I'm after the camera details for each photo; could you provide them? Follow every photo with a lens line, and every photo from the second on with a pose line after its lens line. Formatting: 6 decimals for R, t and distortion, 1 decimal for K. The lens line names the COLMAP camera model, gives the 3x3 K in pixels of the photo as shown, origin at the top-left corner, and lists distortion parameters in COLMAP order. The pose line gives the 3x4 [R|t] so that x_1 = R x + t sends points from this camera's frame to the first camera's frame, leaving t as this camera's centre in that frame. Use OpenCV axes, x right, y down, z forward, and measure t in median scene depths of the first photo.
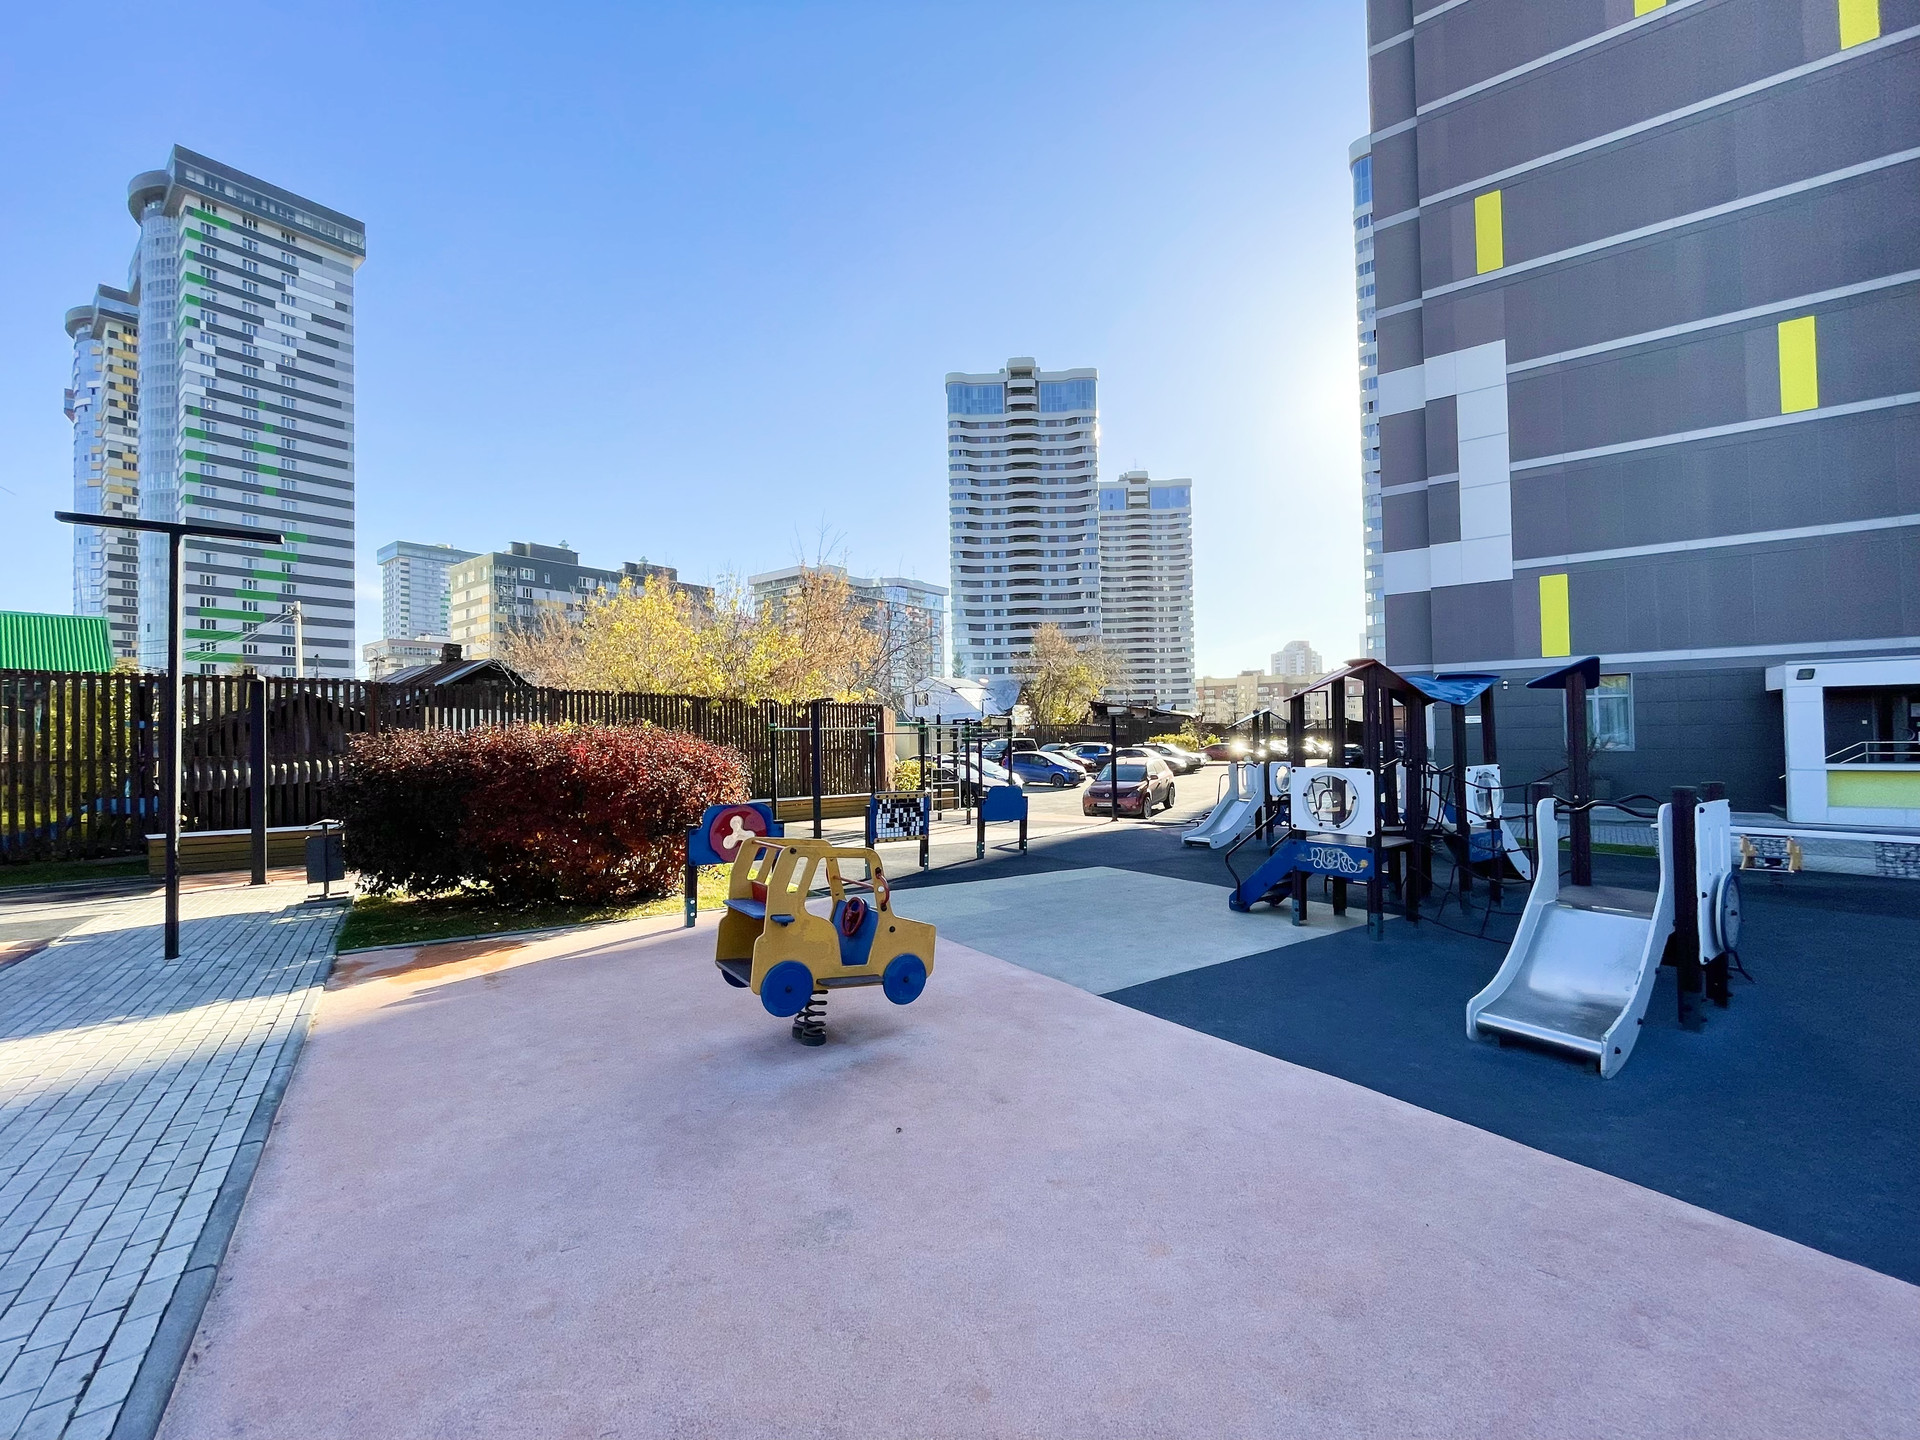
lens RADIAL K [[774.8, 0, 958.7], [0, 774.8, 723.7], [0, 0, 1]] dist [-0.003225, 0.000215]
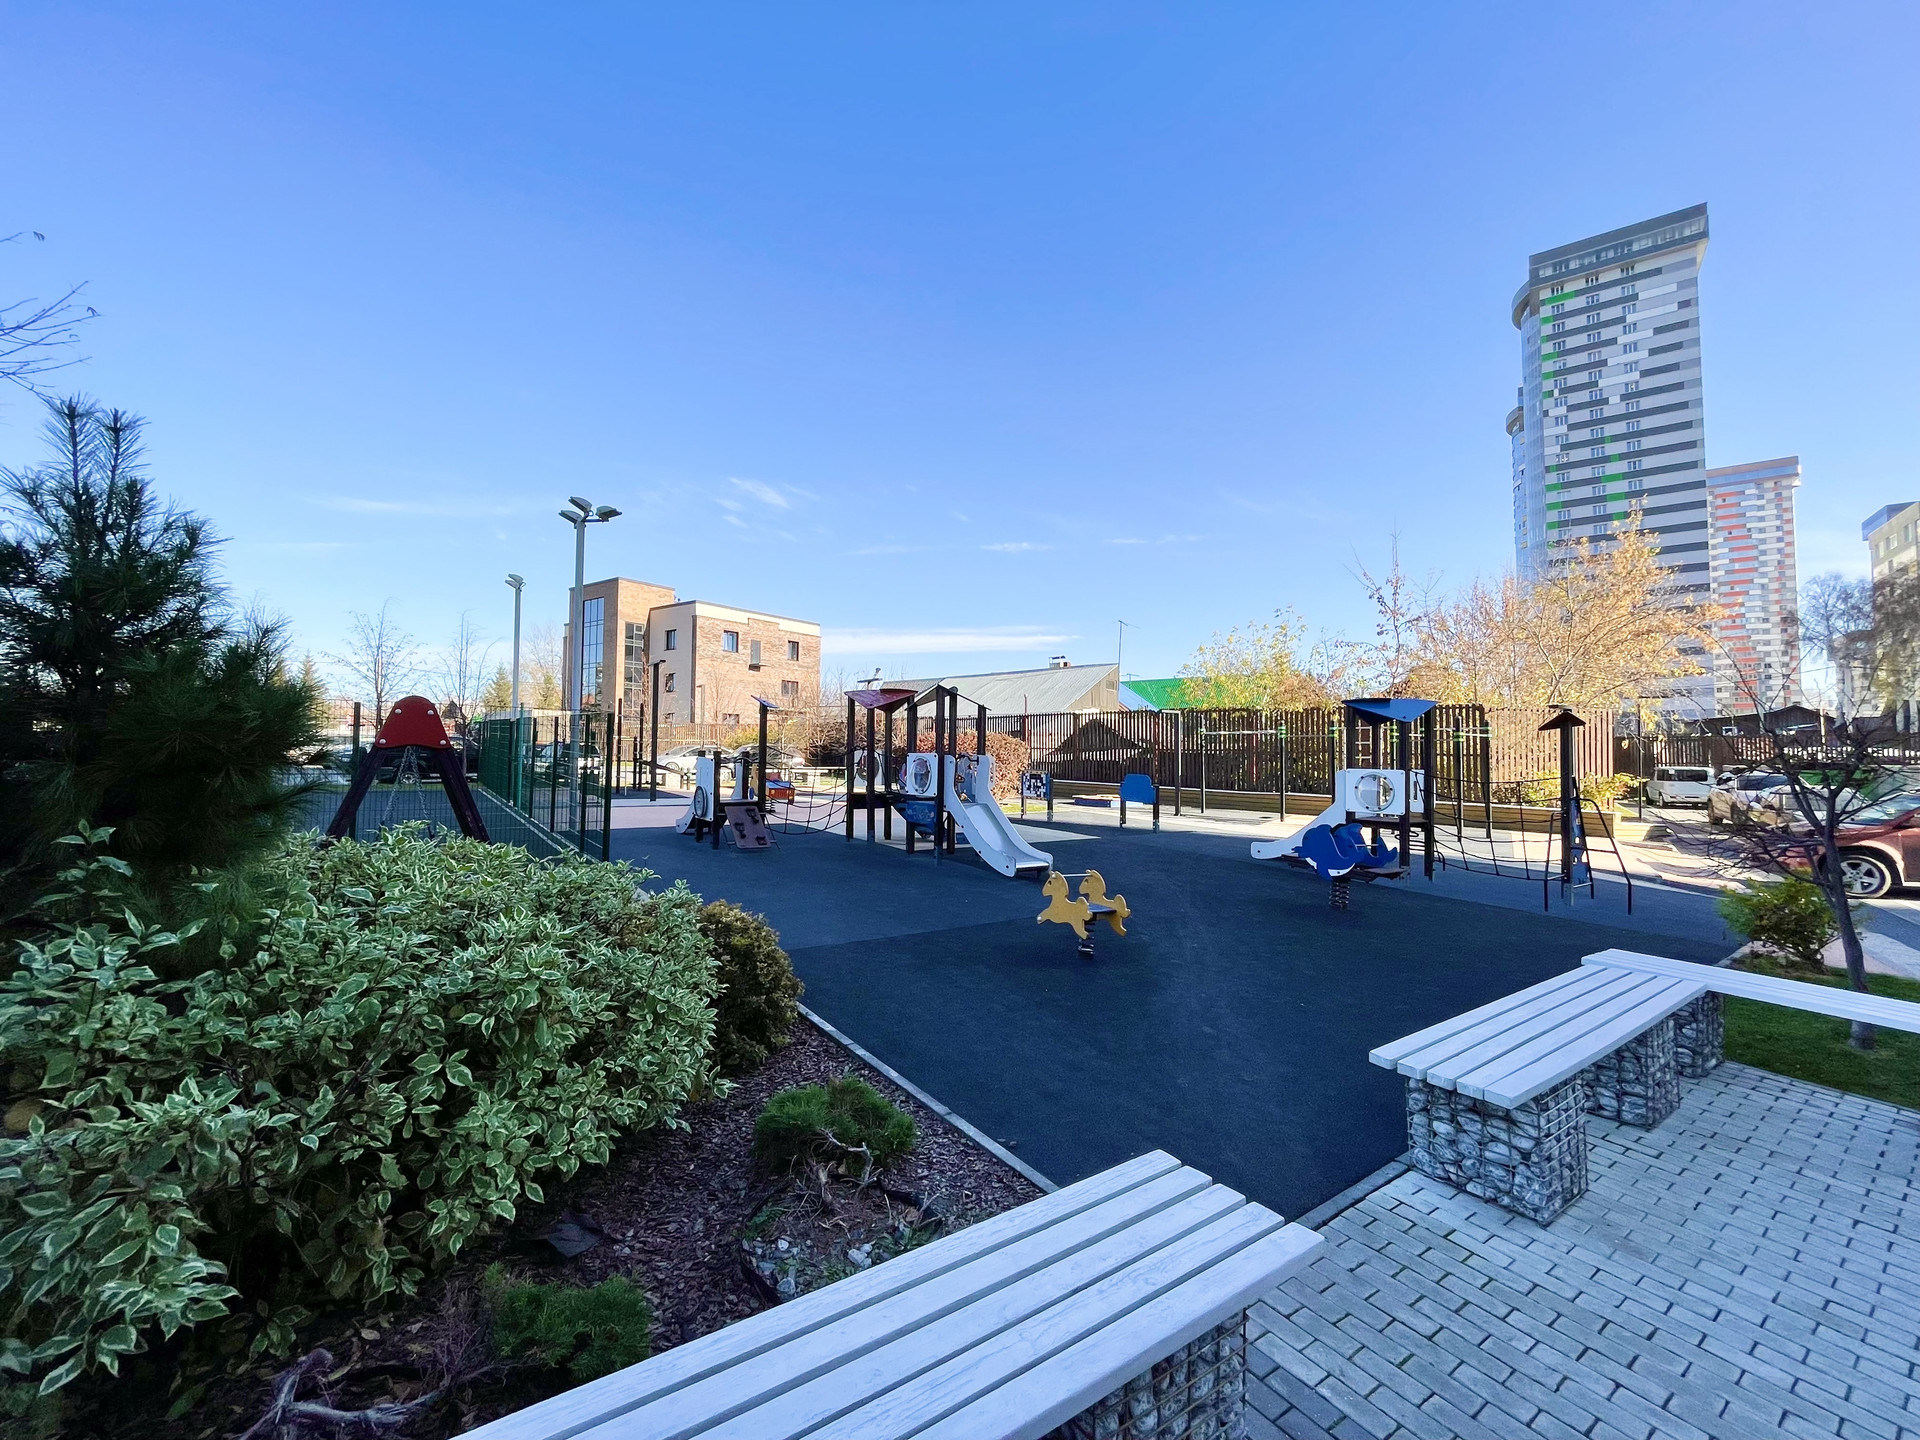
lens RADIAL K [[774.8, 0, 958.7], [0, 774.8, 723.7], [0, 0, 1]] dist [-0.003225, 0.000215]
pose [[0.010001, -0.022676, -0.999693, 0.101826], [0.005767, 0.999728, -0.022619, 0.001713], [0.999933, -0.005539, 0.010129, 0.054033]]
